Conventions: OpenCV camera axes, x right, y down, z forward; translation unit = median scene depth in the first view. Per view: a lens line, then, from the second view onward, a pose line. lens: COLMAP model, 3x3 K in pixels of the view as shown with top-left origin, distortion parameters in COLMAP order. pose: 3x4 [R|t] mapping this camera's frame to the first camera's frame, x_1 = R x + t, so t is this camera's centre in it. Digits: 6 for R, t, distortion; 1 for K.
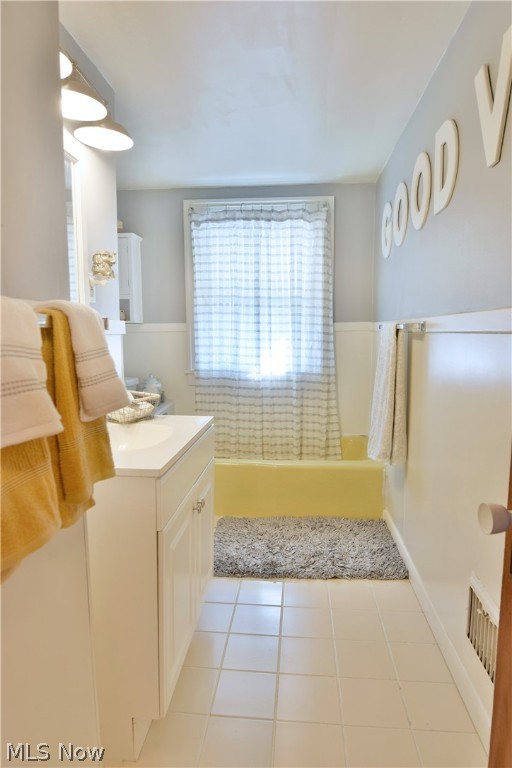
lens RADIAL K [[466.8, 0, 255.4], [0, 466.8, 384.4], [0, 0, 1]] dist [-0.007221, -0.007803]
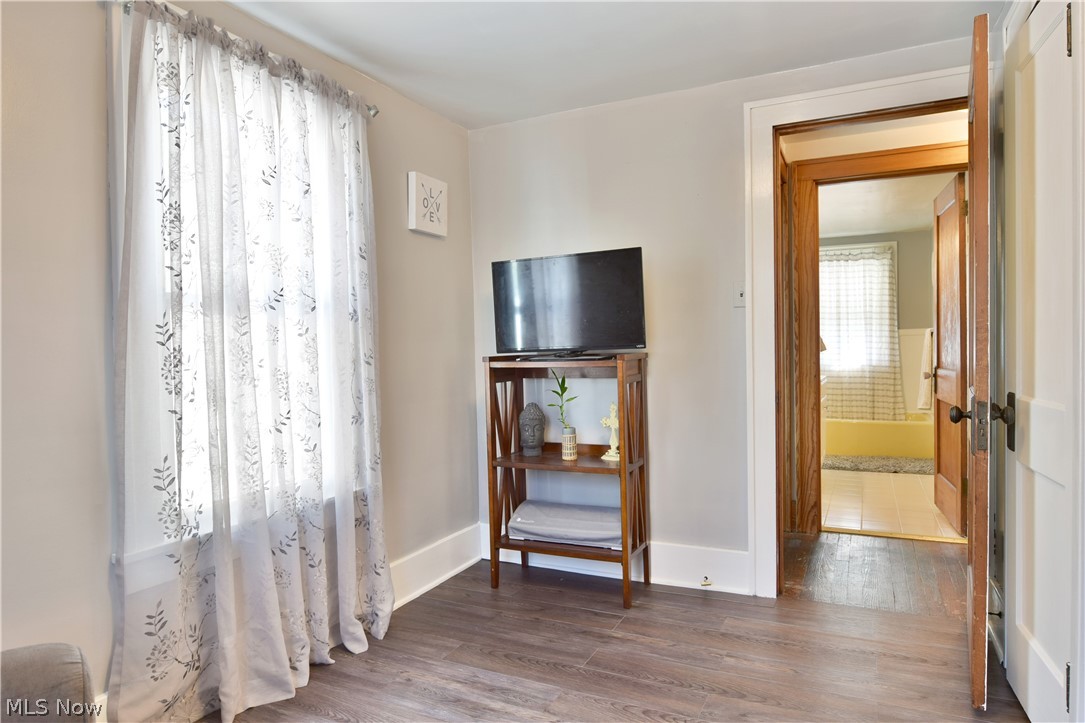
lens RADIAL K [[659.5, 0, 540.9], [0, 659.5, 363.3], [0, 0, 1]] dist [-0.007221, -0.007803]
pose [[0.932226, -0.001625, -0.361874, -0.115676], [-0.030911, 0.995978, -0.084102, 0.166041], [0.360555, 0.089588, 0.928426, -1.193716]]
